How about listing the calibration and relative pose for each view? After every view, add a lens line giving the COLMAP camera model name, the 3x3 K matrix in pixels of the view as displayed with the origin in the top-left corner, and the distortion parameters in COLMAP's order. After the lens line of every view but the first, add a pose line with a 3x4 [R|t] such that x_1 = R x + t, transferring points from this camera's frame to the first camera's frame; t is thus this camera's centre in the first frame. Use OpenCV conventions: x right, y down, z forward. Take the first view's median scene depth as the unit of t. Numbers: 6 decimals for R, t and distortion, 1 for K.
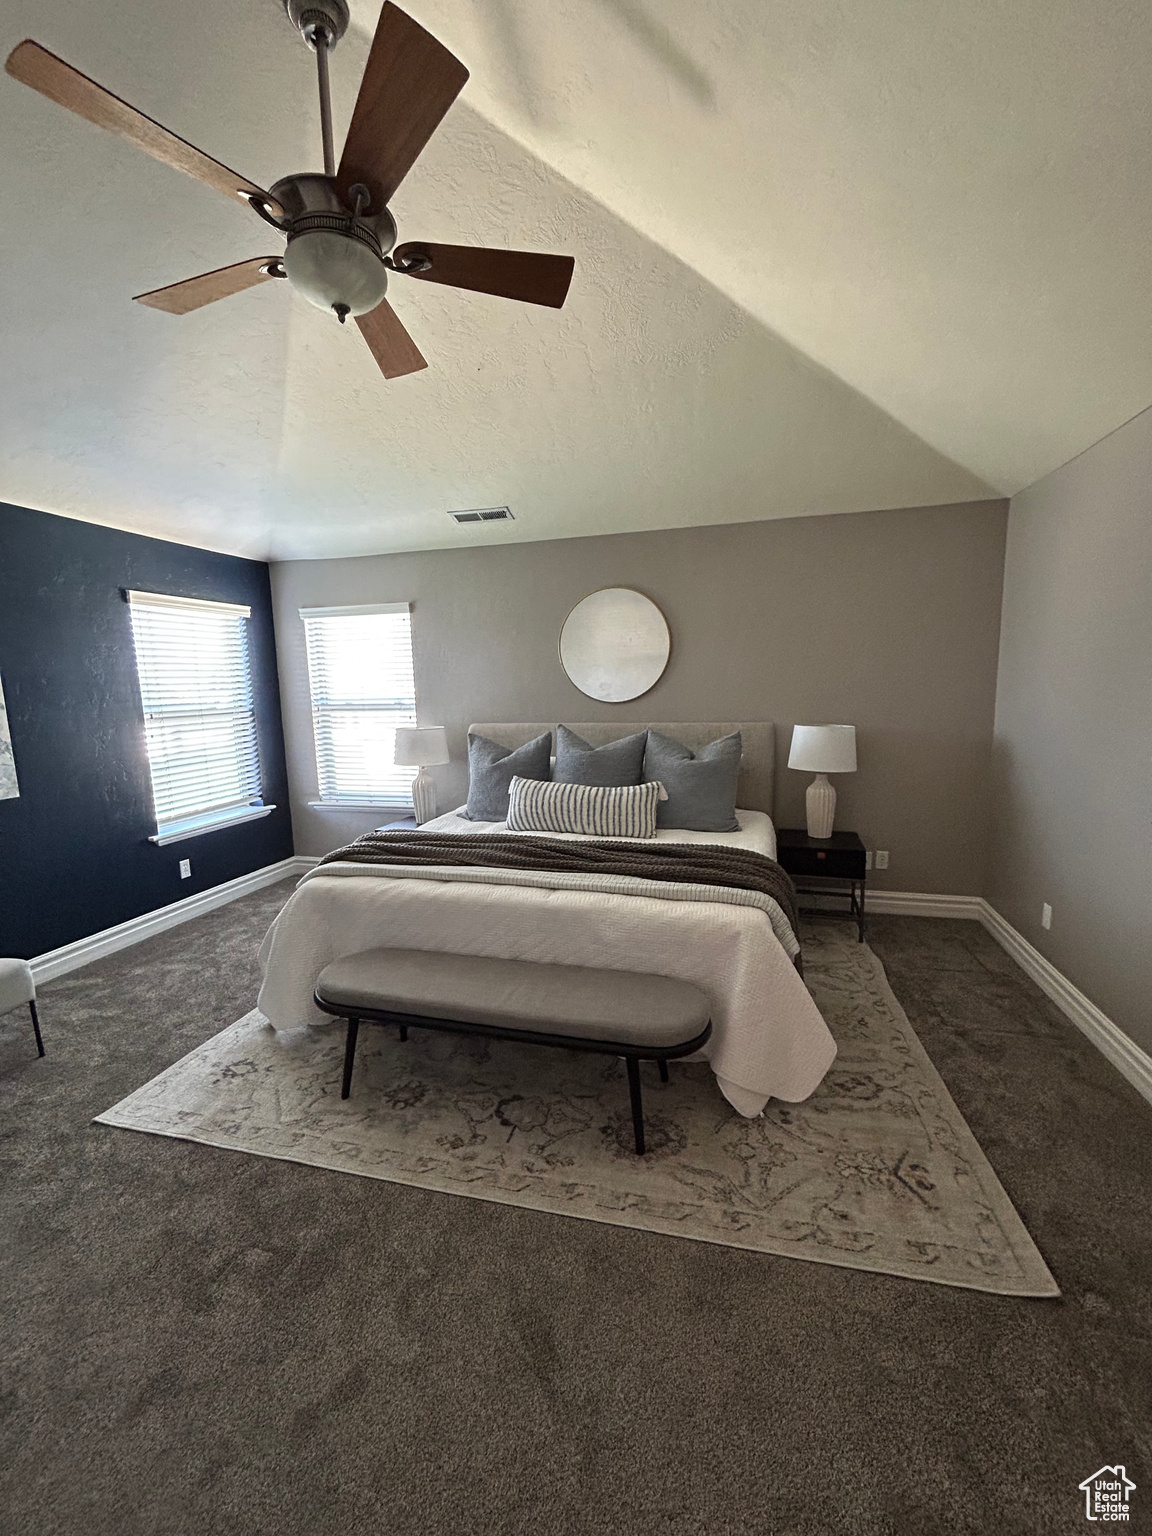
lens RADIAL K [[624.6, 0, 575.1], [0, 624.6, 754.8], [0, 0, 1]] dist [-0.001081, 0.000629]
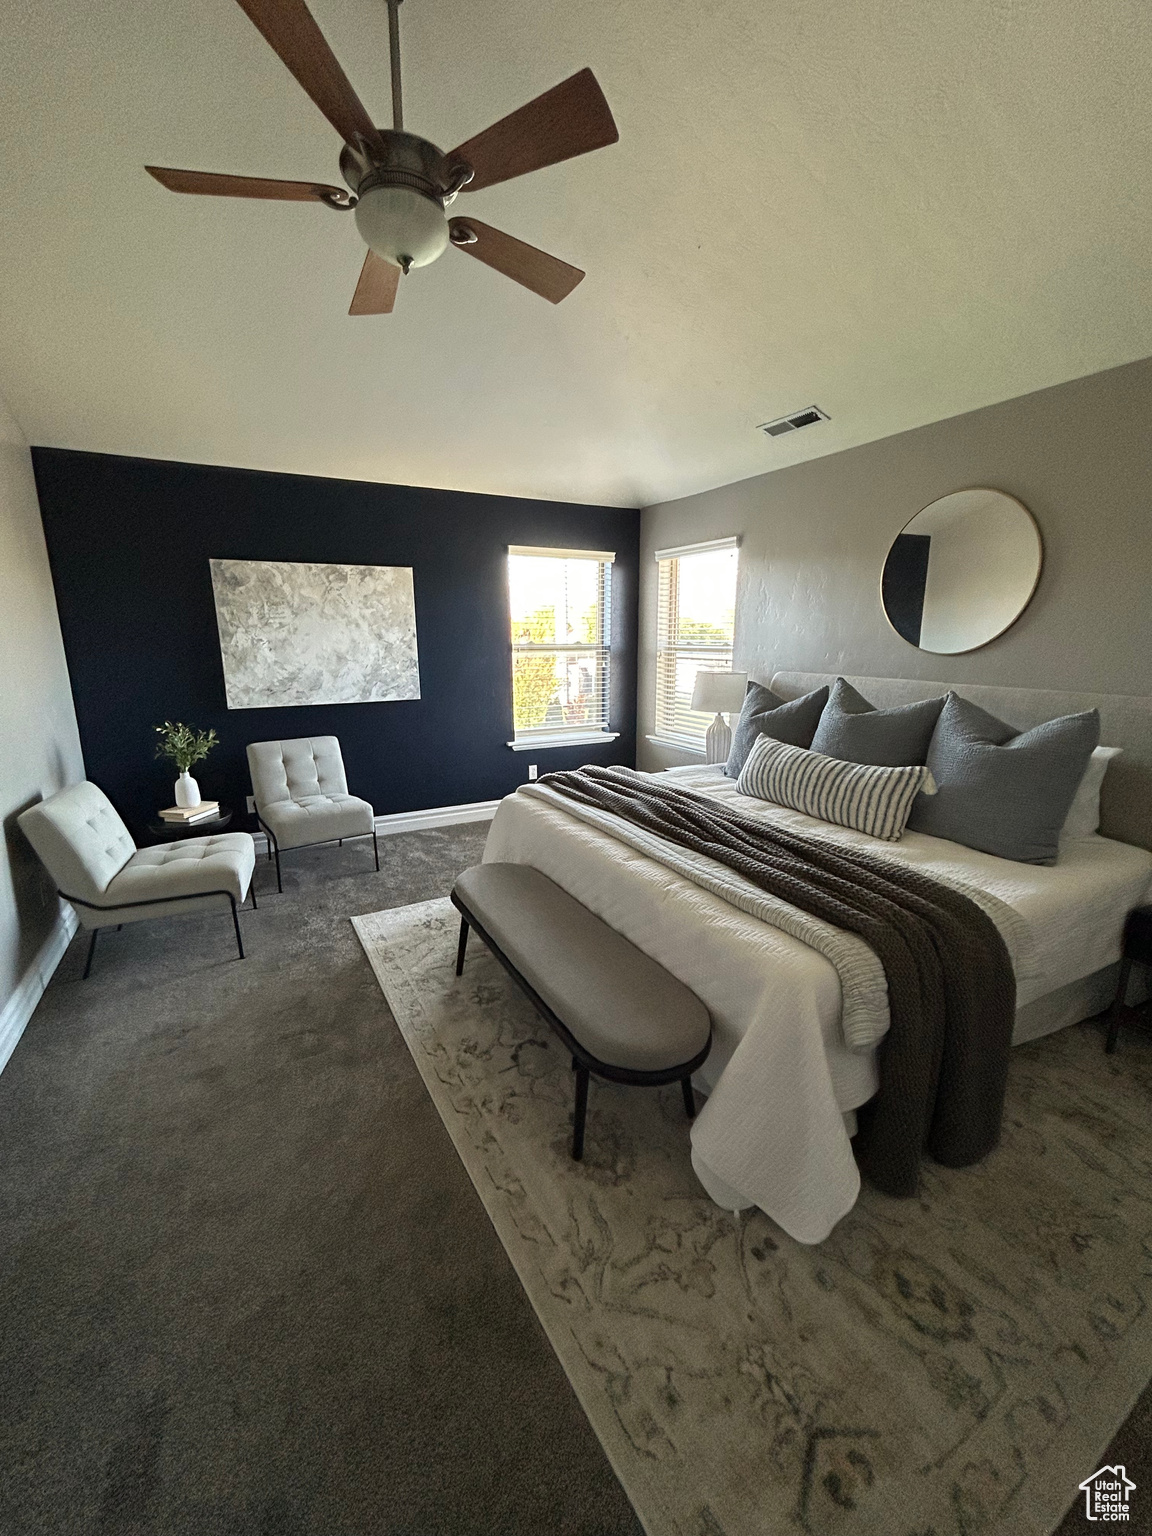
lens RADIAL K [[624.6, 0, 579.5], [0, 624.6, 757.9], [0, 0, 1]] dist [-0.001081, 0.000629]
pose [[0.690974, 0.162682, -0.704336, 0.510303], [-0.097961, 0.986433, 0.131736, -0.031959], [0.716211, -0.022028, 0.697536, 0.318887]]
